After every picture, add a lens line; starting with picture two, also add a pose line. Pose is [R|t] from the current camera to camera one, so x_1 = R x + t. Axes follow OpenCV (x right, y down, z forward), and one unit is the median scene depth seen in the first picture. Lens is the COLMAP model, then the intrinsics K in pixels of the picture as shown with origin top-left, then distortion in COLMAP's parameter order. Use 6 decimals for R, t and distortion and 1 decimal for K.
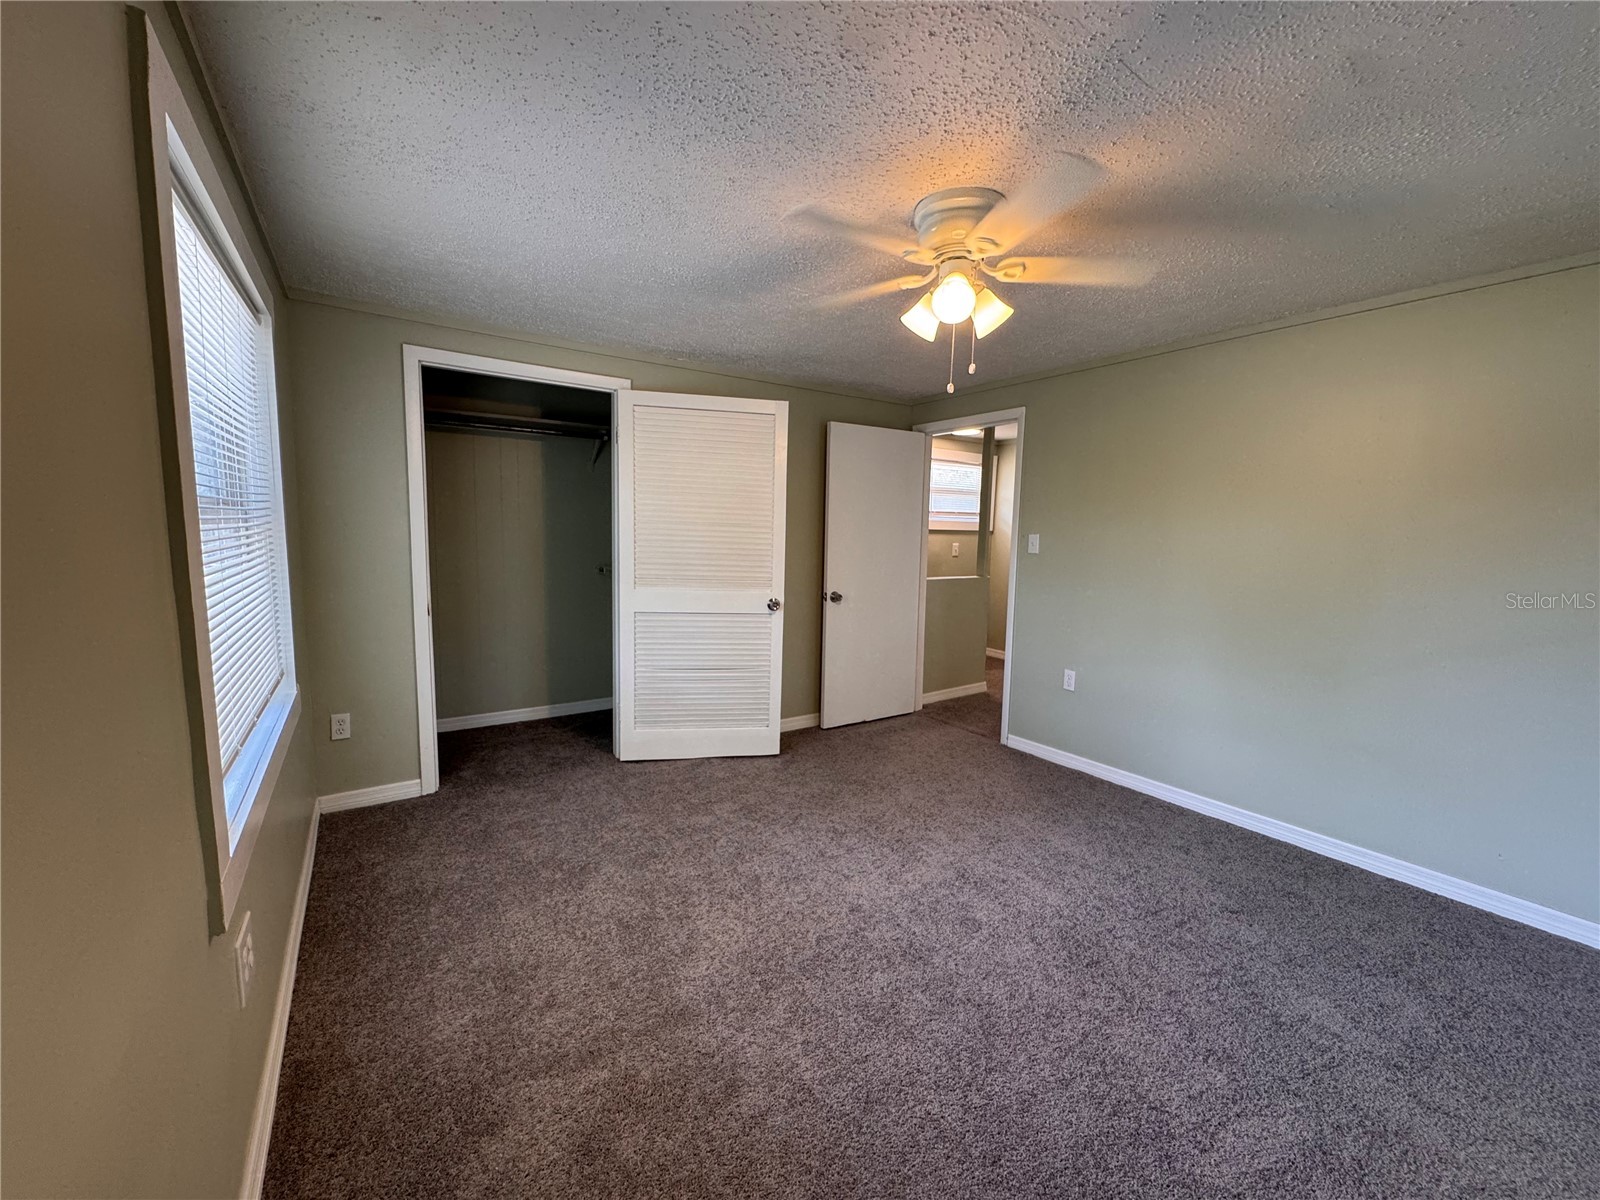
lens RADIAL K [[639.3, 0, 798.6], [0, 639.3, 600.3], [0, 0, 1]] dist [-0.004316, 0.000569]
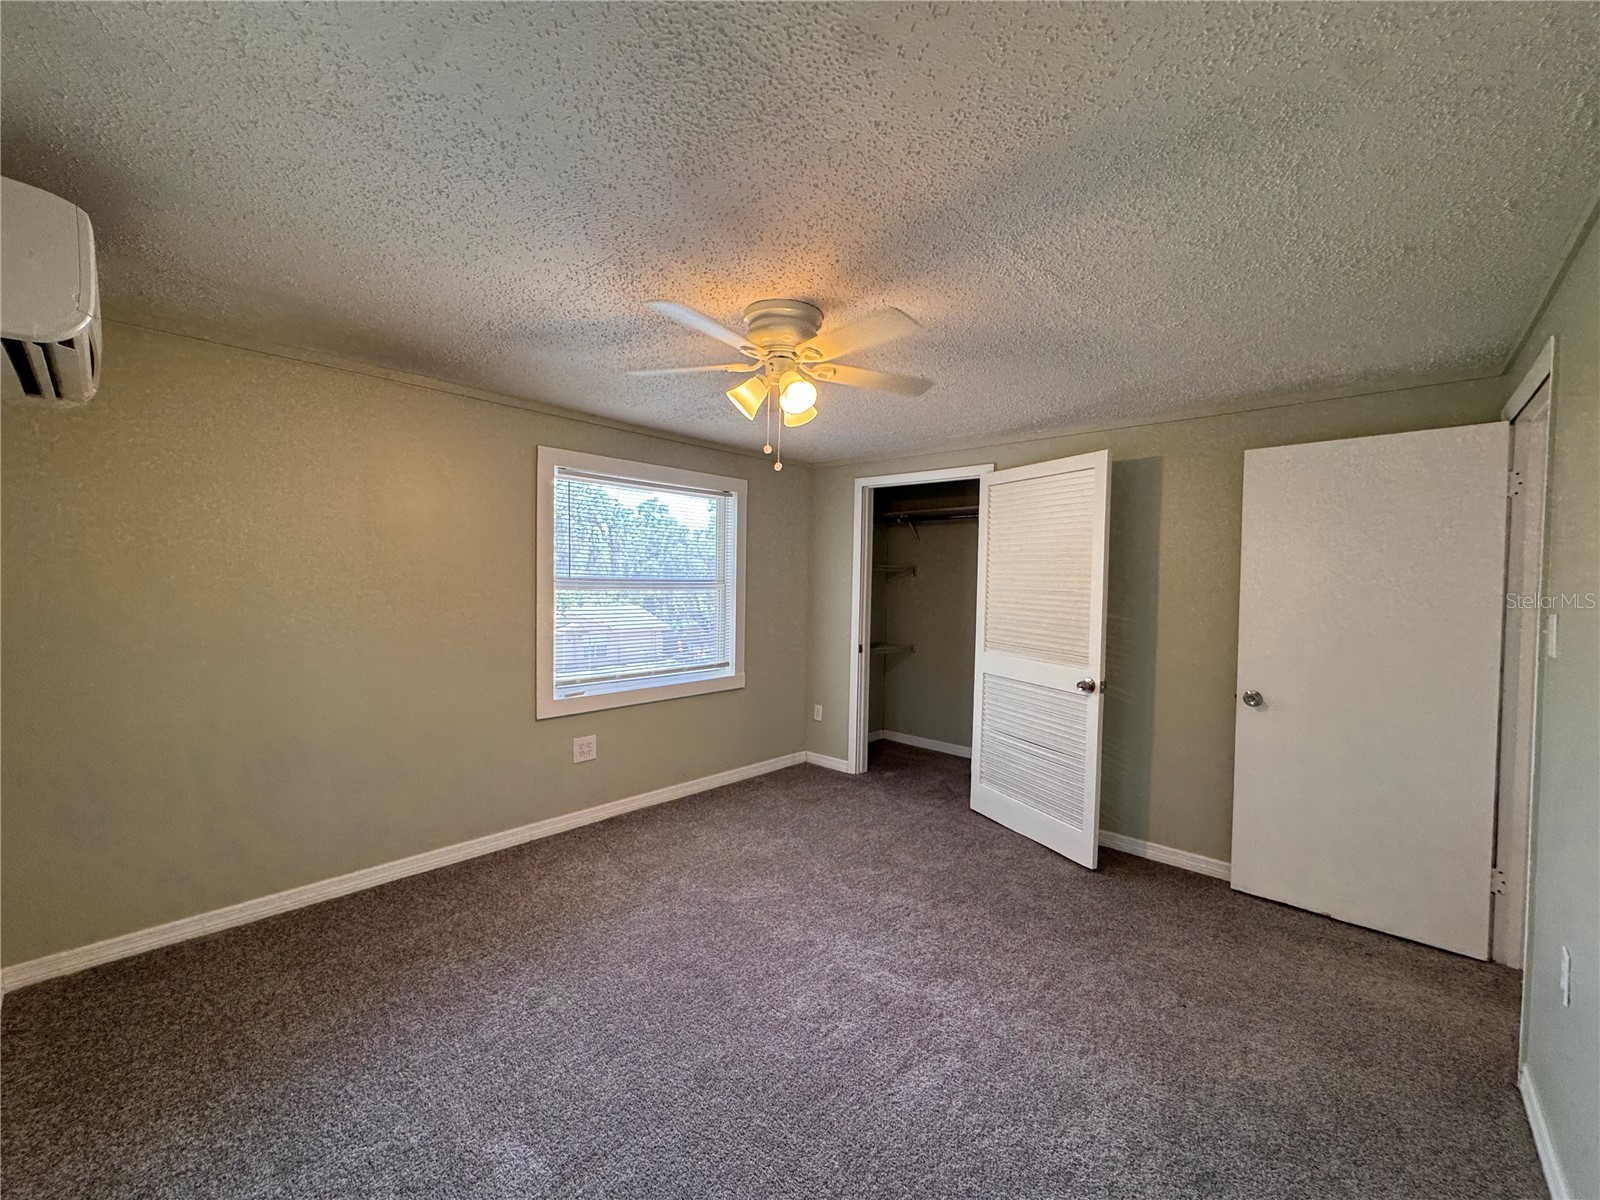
lens RADIAL K [[639.3, 0, 798.6], [0, 639.3, 600.3], [0, 0, 1]] dist [-0.004316, 0.000569]
pose [[0.240788, 0.007185, -0.970551, 0.716378], [-0.126638, 0.991657, -0.024077, -0.037615], [0.962280, 0.128706, 0.239689, 0.418167]]
